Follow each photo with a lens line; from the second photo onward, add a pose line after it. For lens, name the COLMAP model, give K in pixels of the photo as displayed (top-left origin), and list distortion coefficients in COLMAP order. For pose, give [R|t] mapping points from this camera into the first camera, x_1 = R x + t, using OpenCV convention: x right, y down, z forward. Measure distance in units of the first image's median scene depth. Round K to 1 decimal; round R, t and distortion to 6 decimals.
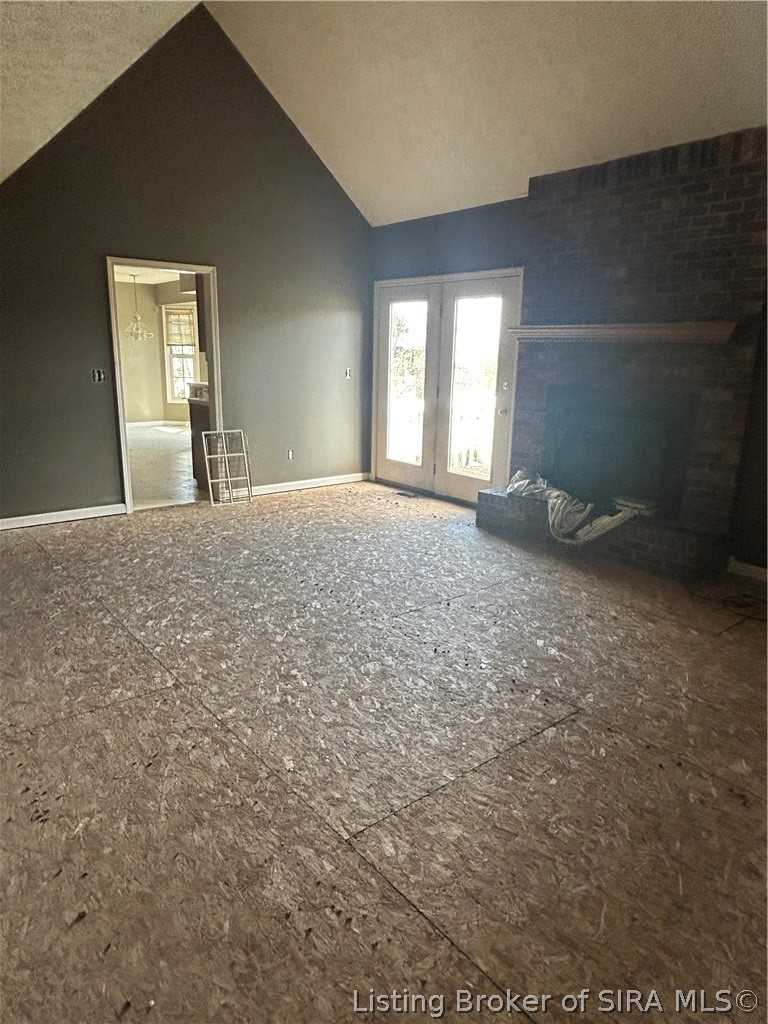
lens RADIAL K [[656.5, 0, 380.8], [0, 656.5, 512.8], [0, 0, 1]] dist [-0.000598, -0.000027]
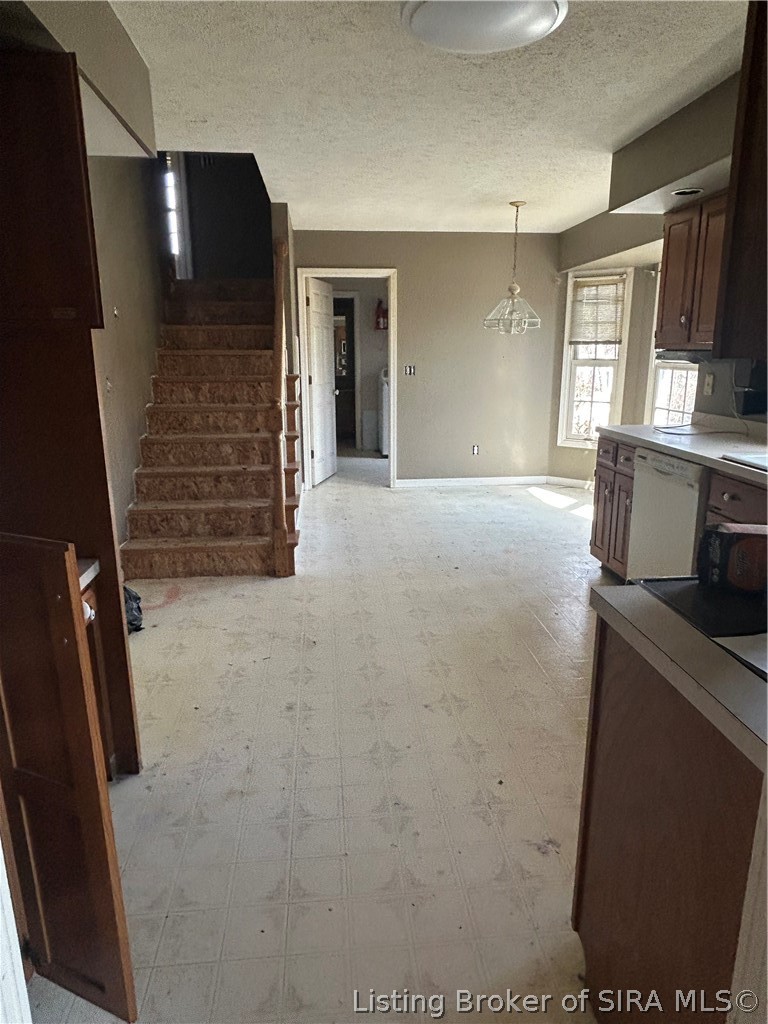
lens RADIAL K [[656.5, 0, 384.0], [0, 656.5, 510.5], [0, 0, 1]] dist [-0.000598, -0.000027]
pose [[0.827386, 0.114014, -0.549939, -0.135632], [-0.117254, 0.992667, 0.029392, -0.114342], [0.549257, 0.040164, 0.834688, 0.462231]]
